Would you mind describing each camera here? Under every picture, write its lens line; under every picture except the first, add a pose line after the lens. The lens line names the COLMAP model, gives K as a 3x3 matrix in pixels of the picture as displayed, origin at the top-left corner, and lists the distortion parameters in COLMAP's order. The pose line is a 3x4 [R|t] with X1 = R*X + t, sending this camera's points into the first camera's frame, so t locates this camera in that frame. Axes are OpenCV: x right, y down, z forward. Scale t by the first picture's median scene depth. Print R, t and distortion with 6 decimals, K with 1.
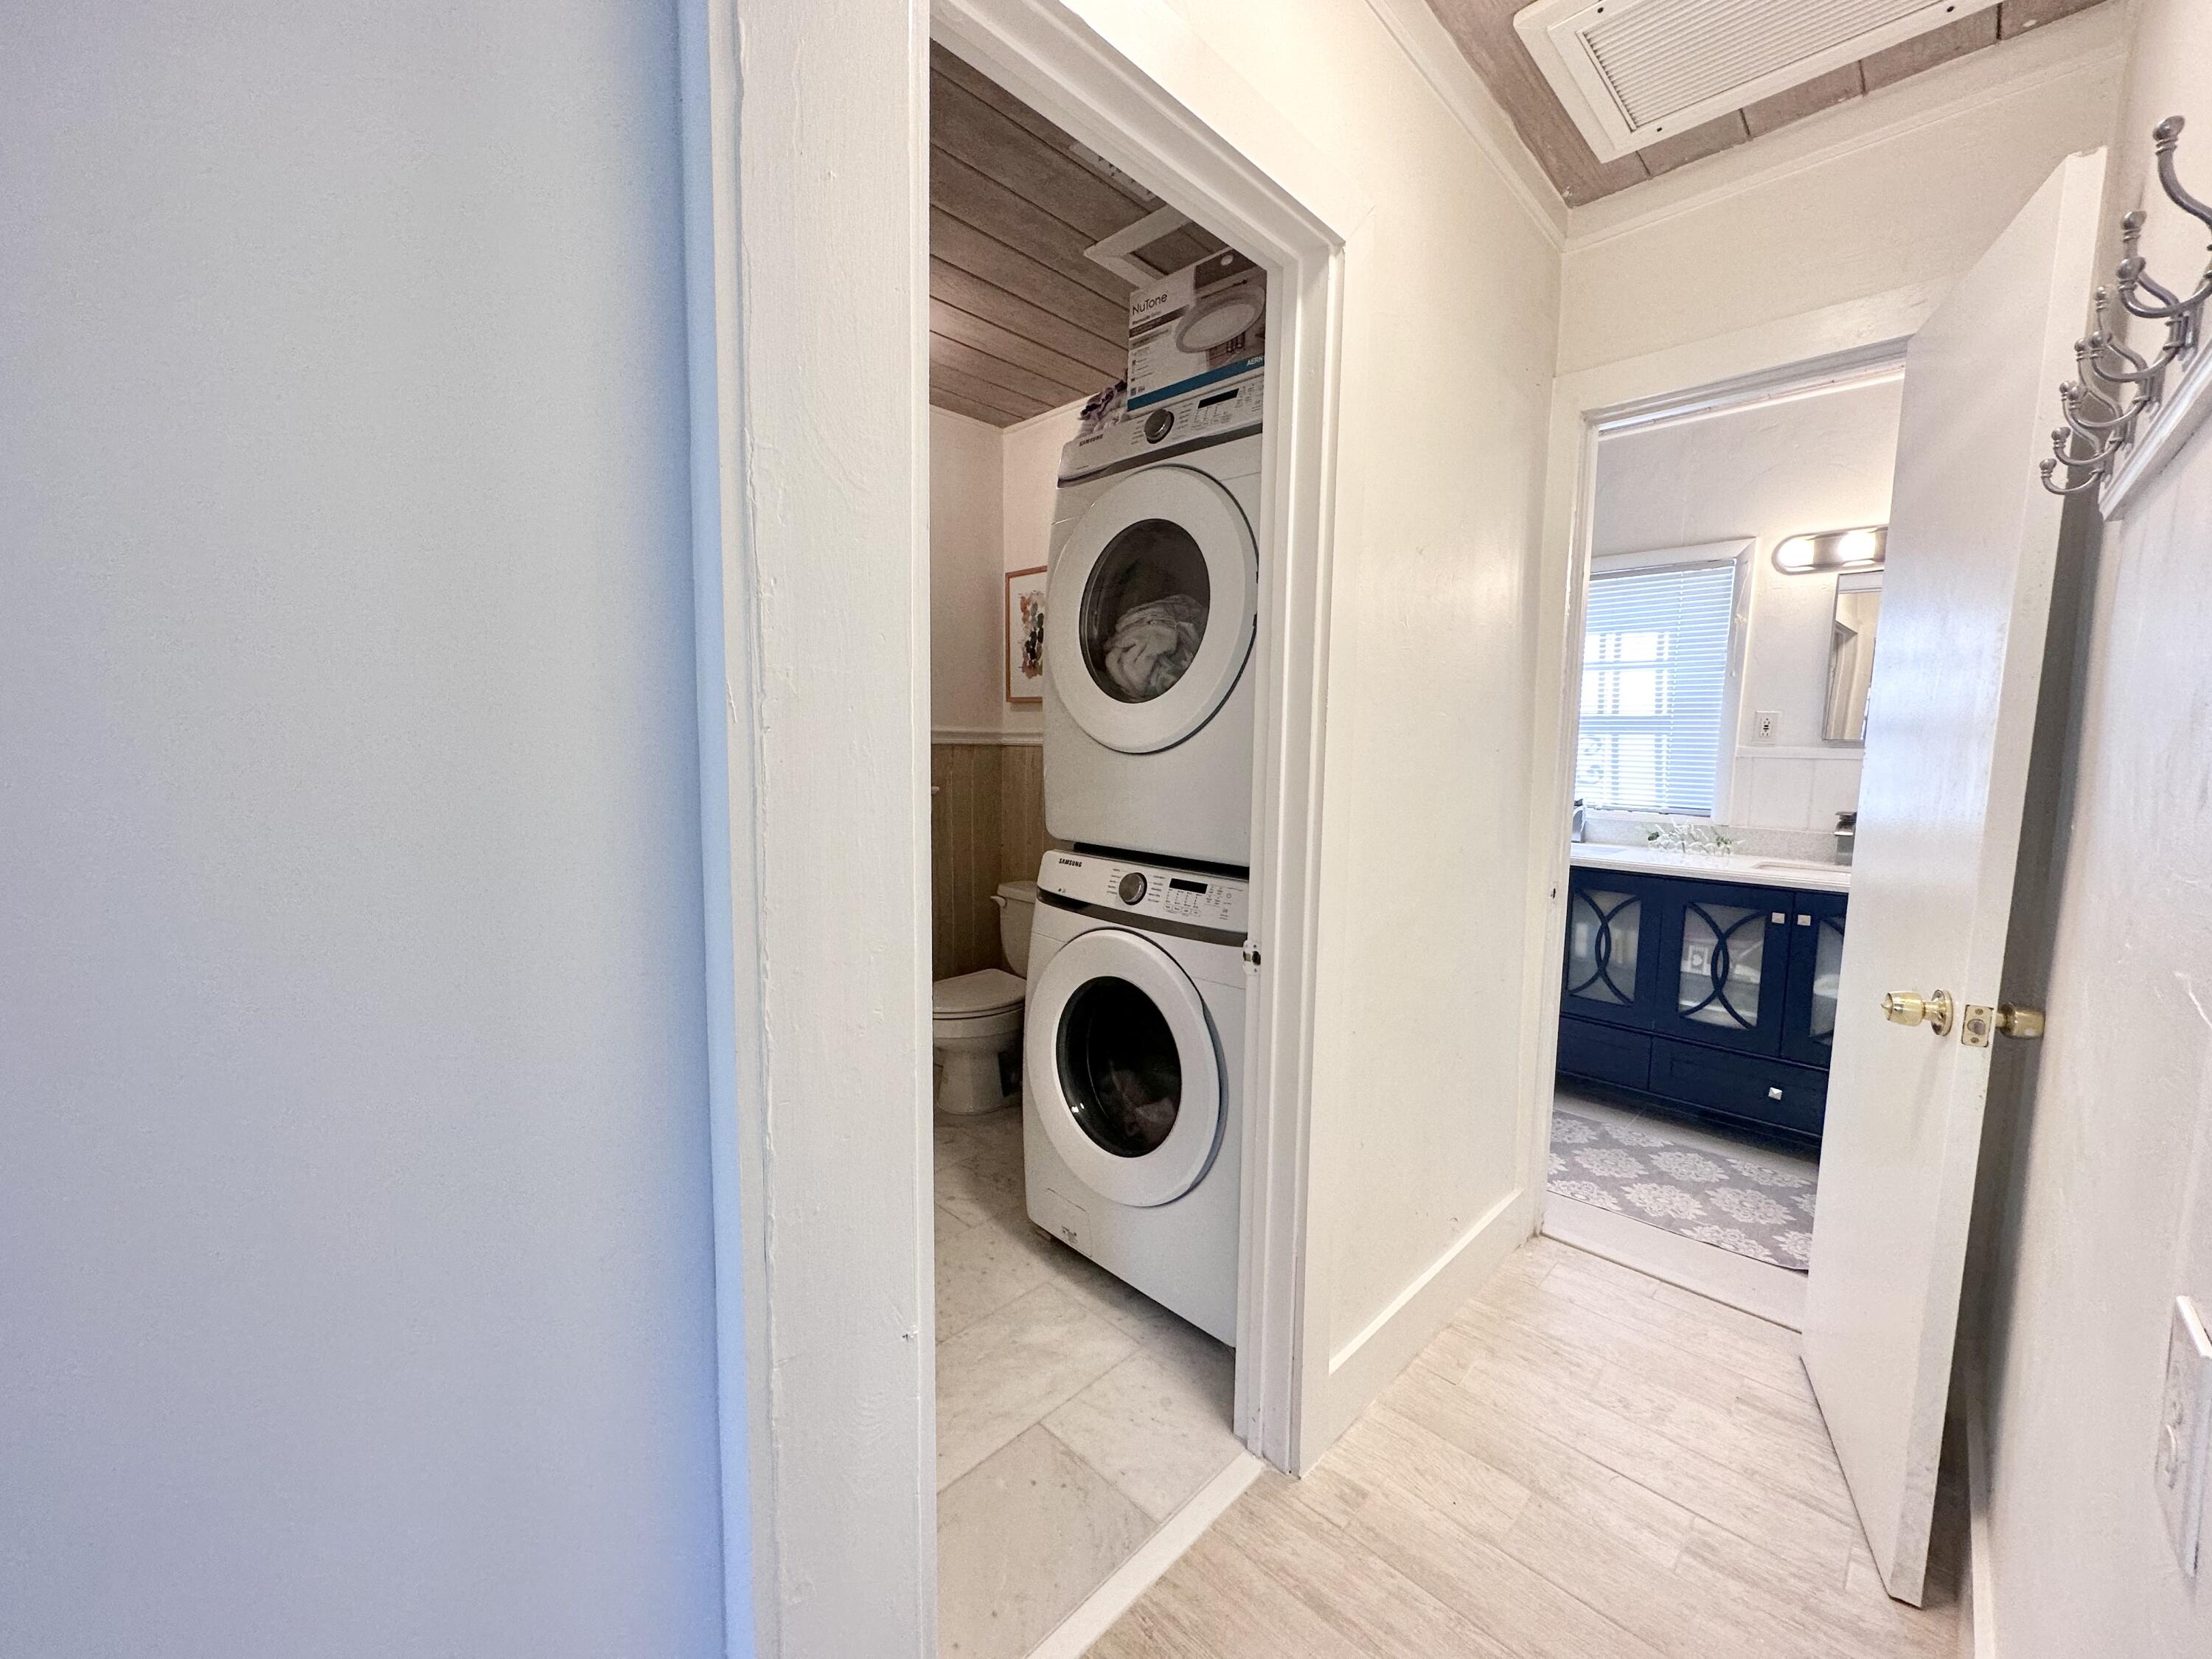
lens RADIAL K [[881.5, 0, 1106.4], [0, 881.5, 828.0], [0, 0, 1]] dist [0.001131, -0.000354]
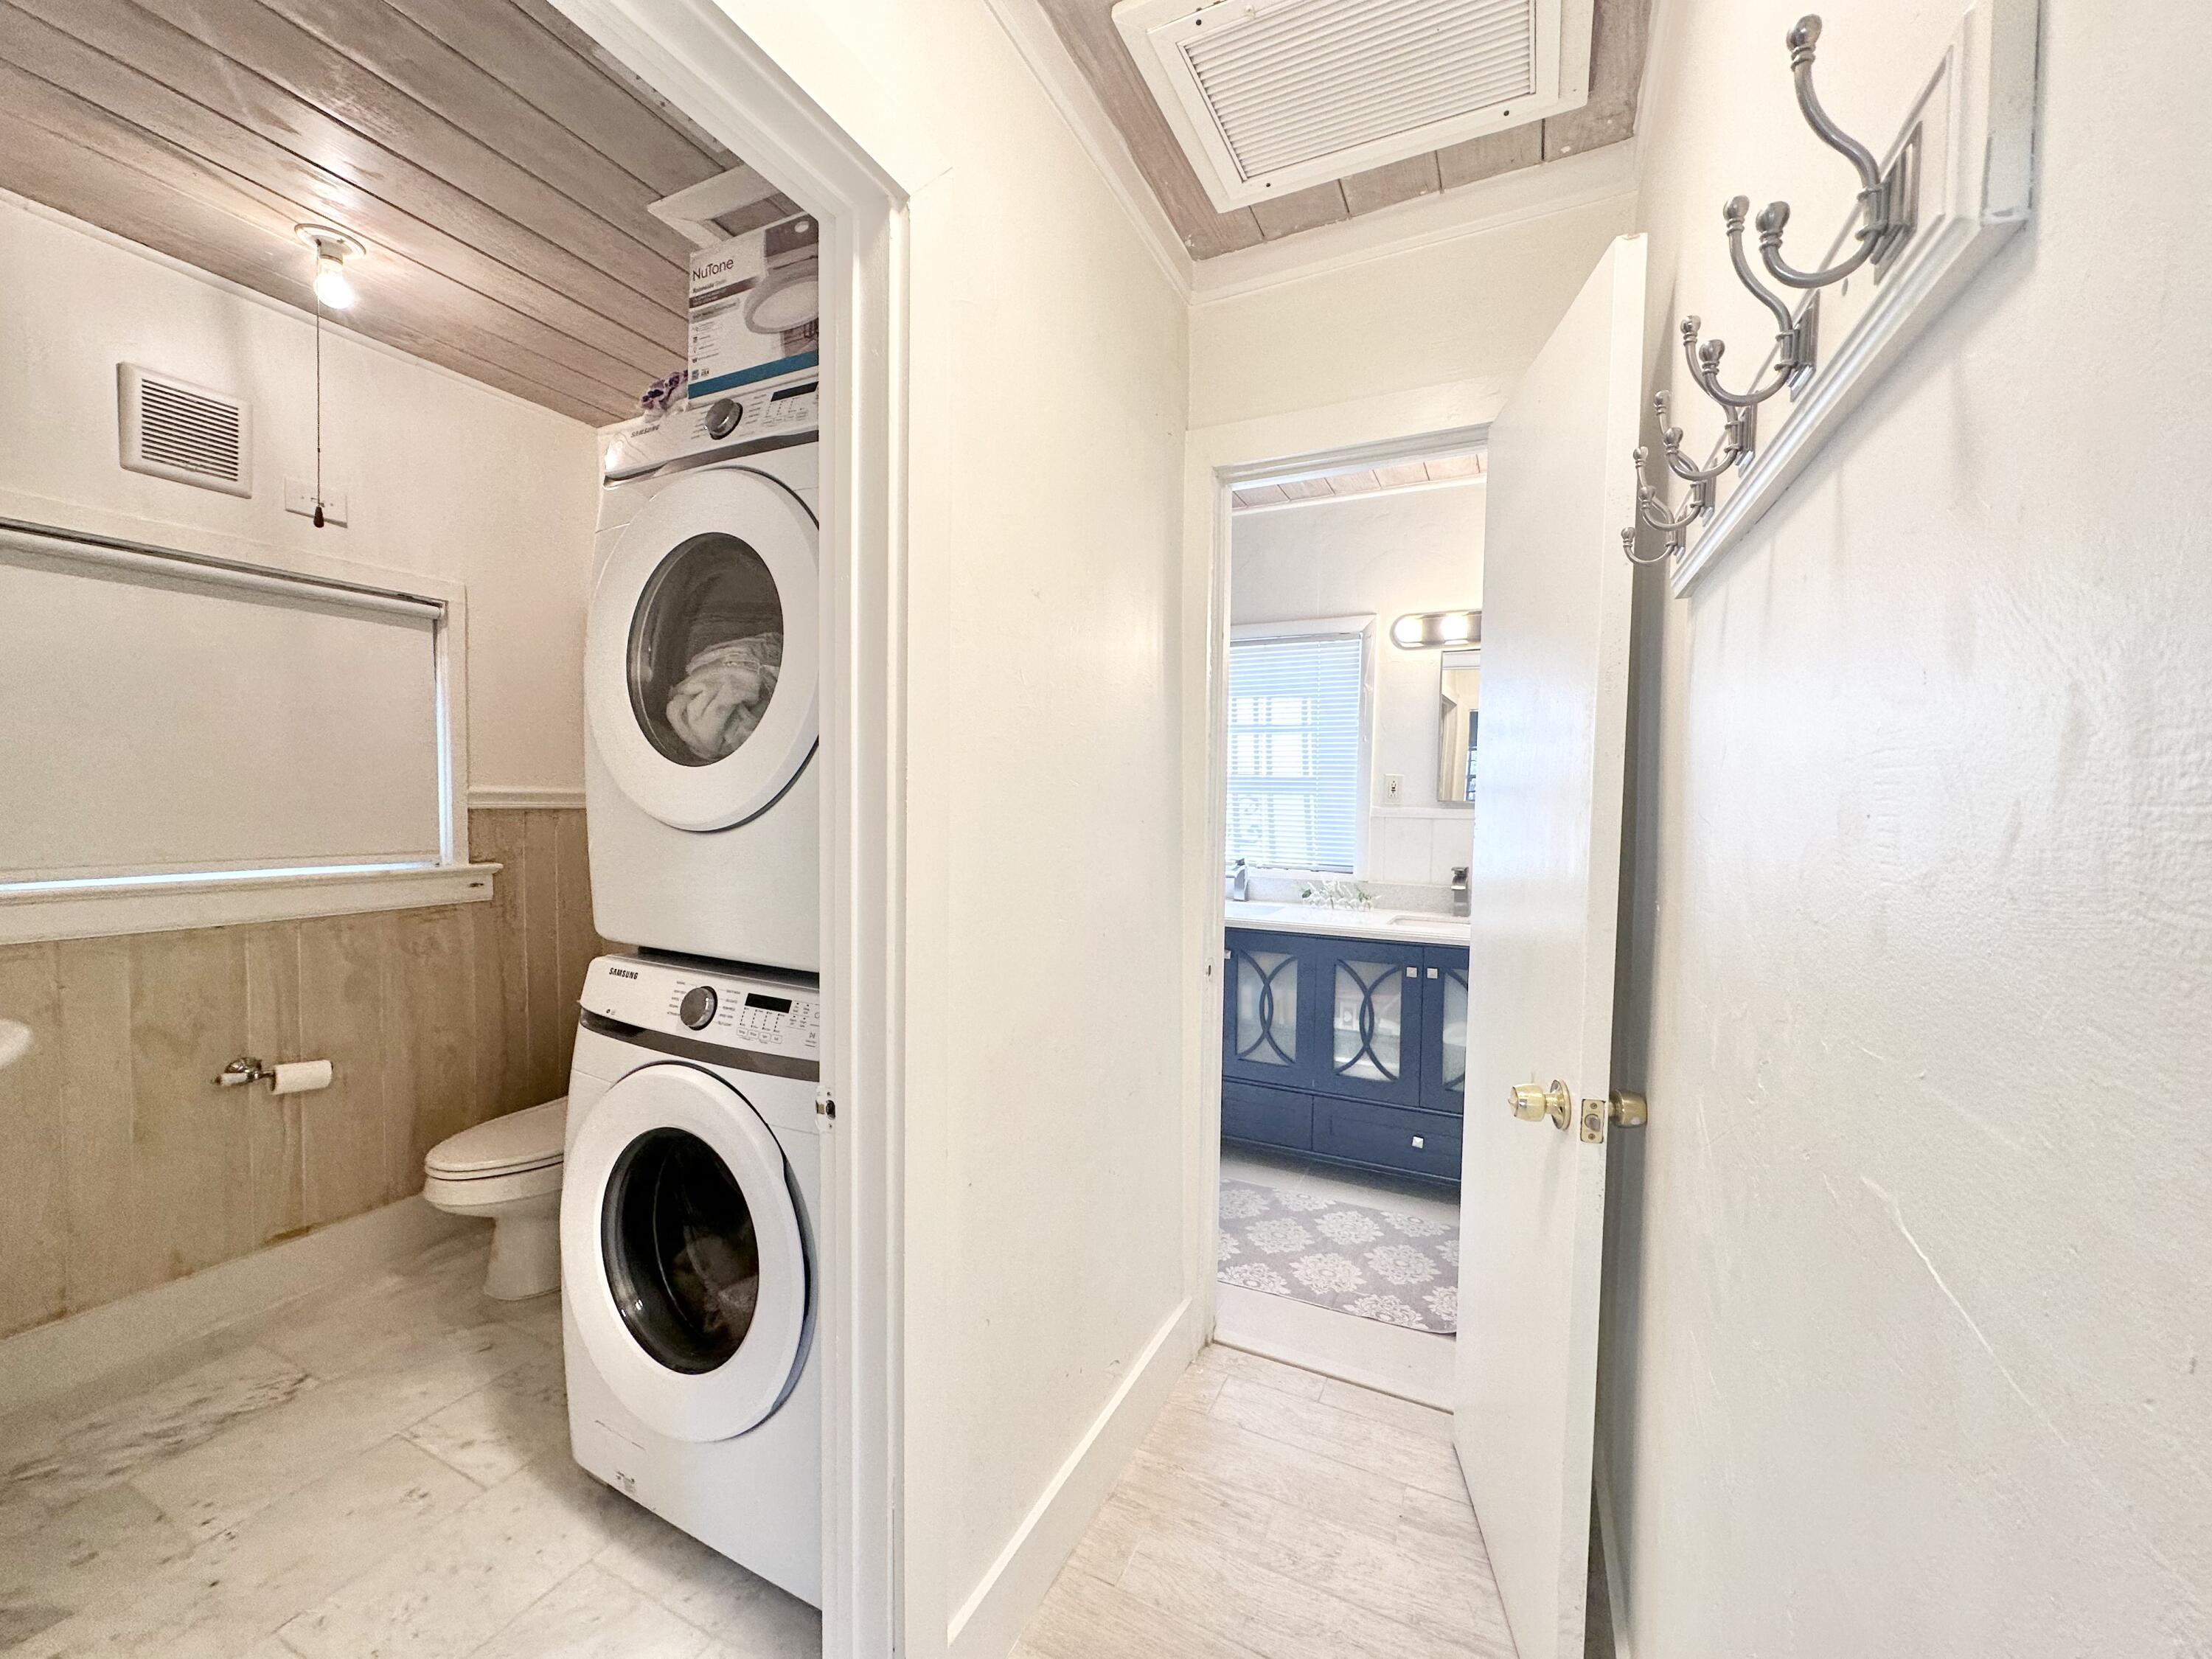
lens RADIAL K [[881.5, 0, 1106.4], [0, 881.5, 828.0], [0, 0, 1]] dist [0.001131, -0.000354]
pose [[0.948537, -0.013628, 0.316372, 0.119589], [0.031798, 0.998123, -0.052340, -0.034092], [-0.315065, 0.059707, 0.947190, 0.151398]]
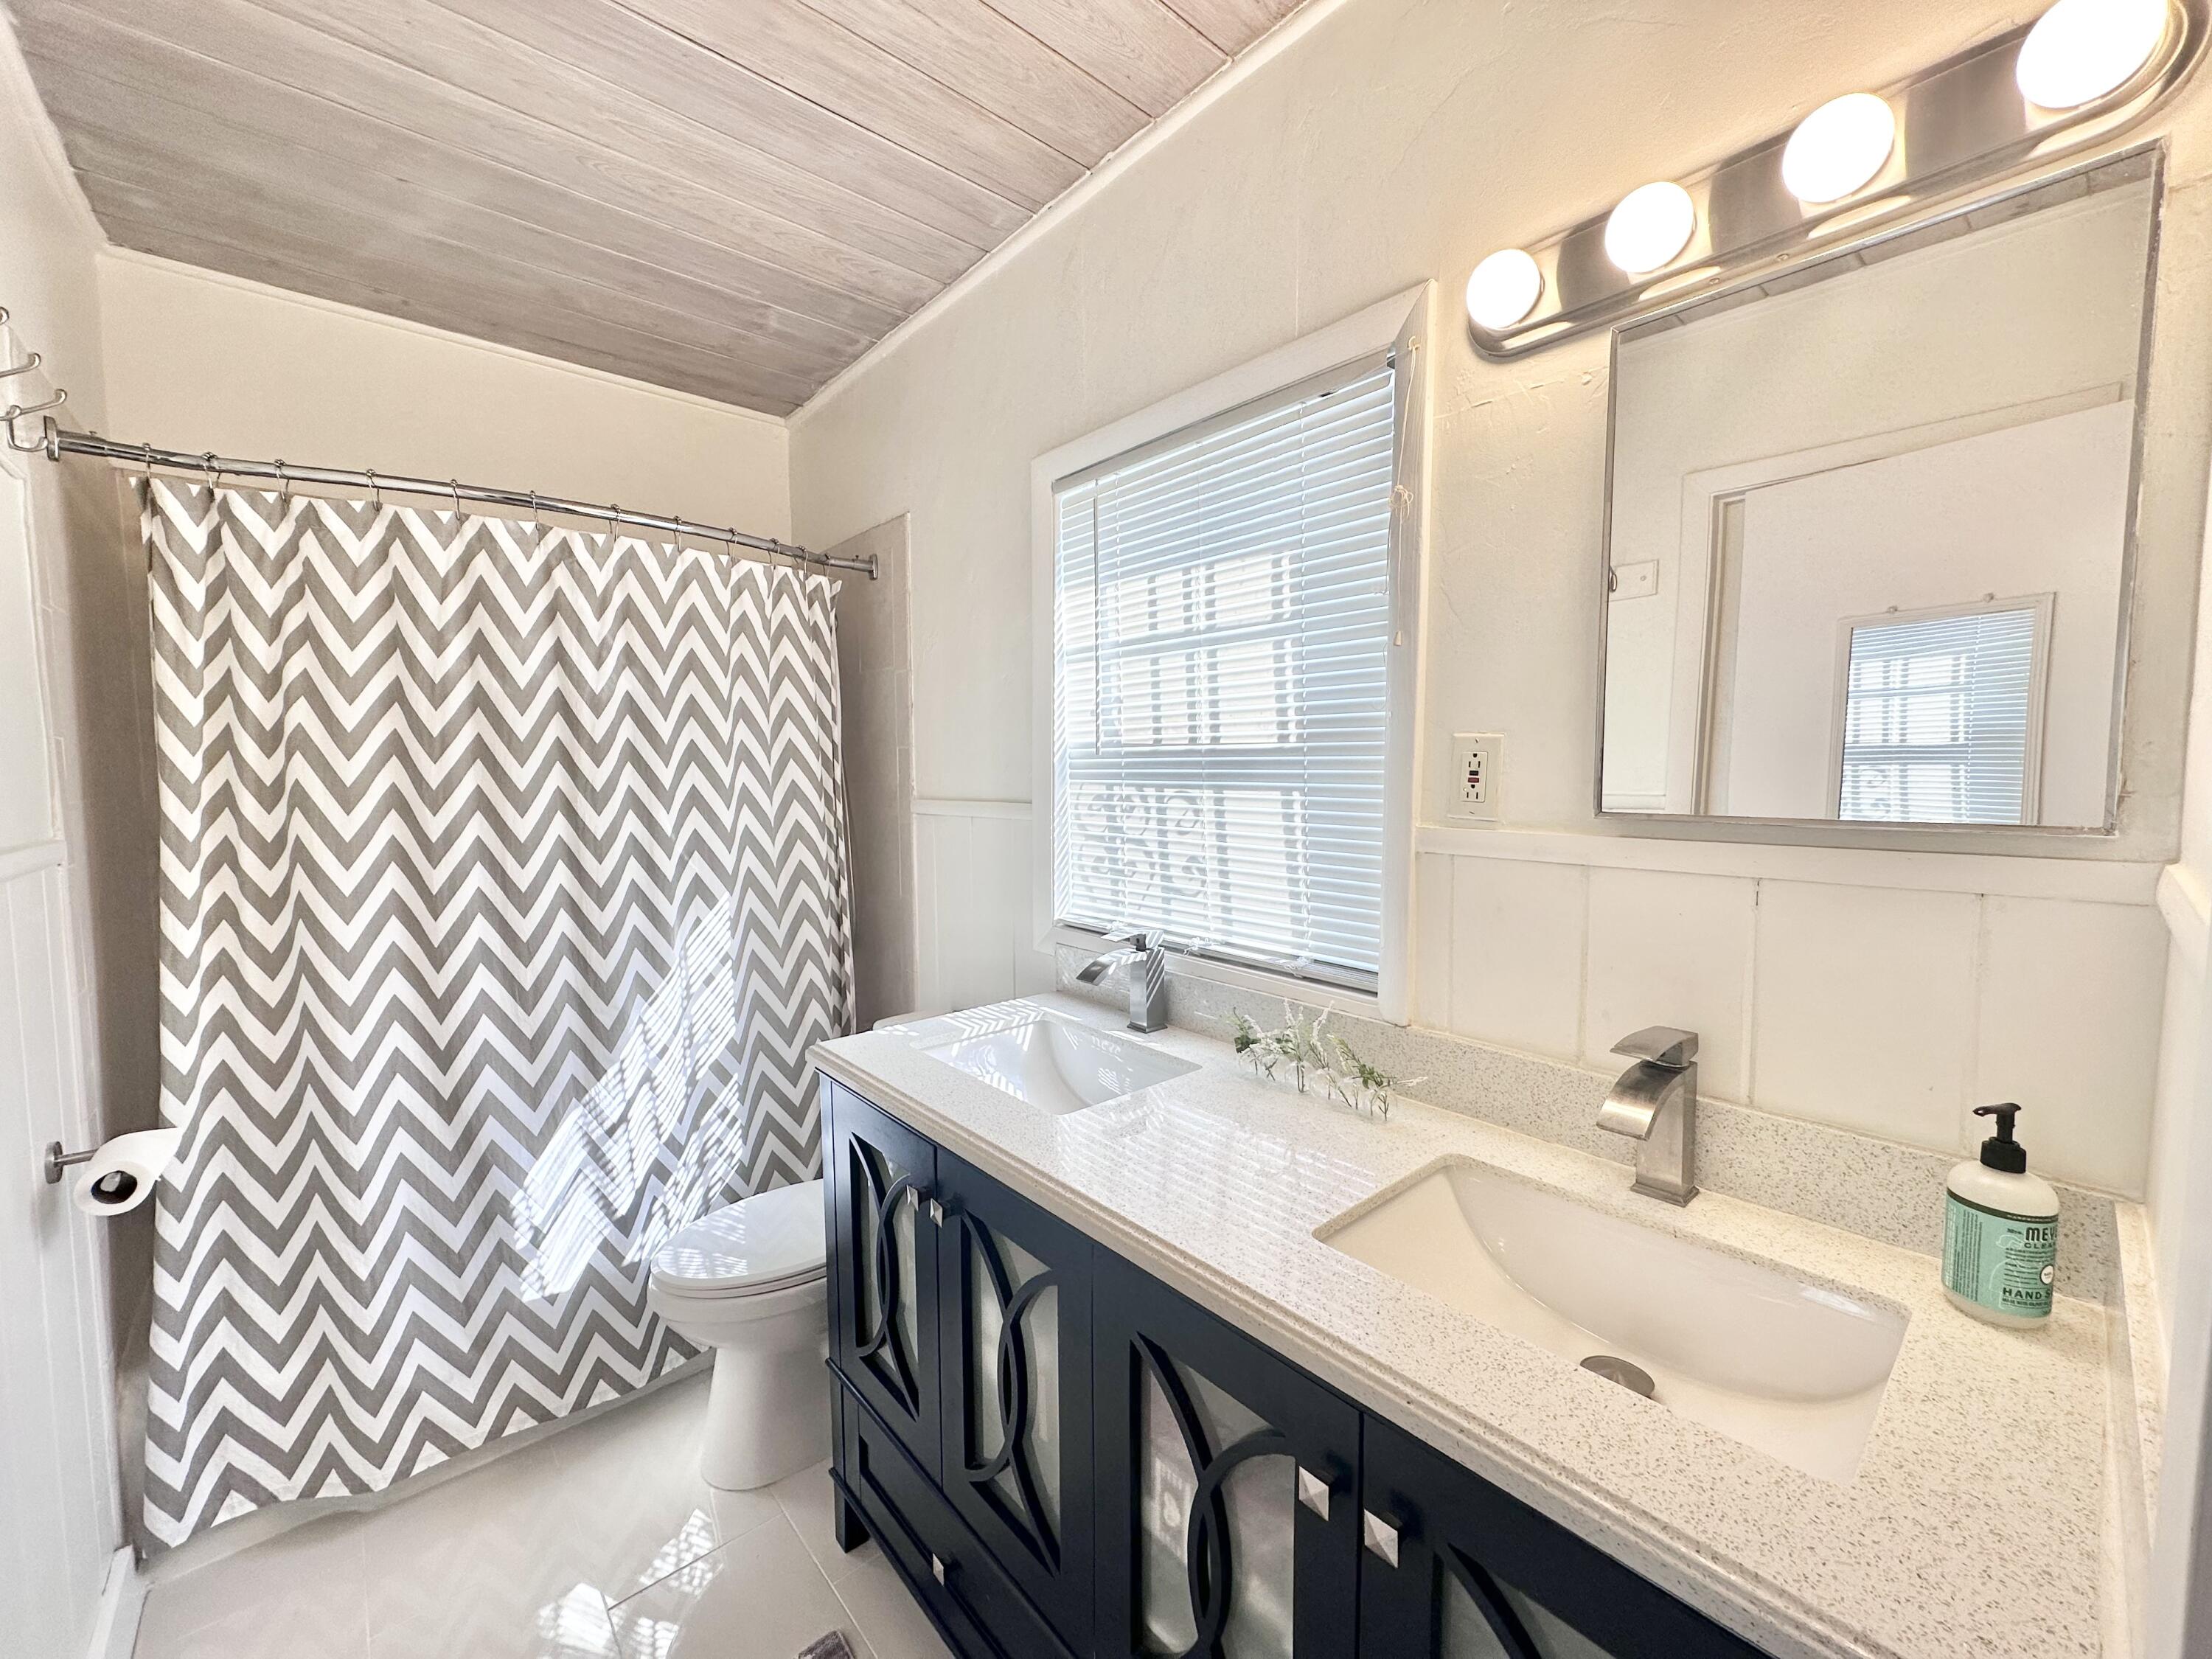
lens RADIAL K [[881.5, 0, 1106.4], [0, 881.5, 828.0], [0, 0, 1]] dist [0.001131, -0.000354]
pose [[0.997061, -0.016338, -0.074845, 0.957534], [0.014163, 0.999464, -0.029506, -0.128505], [0.075287, 0.028359, 0.996759, 0.950307]]
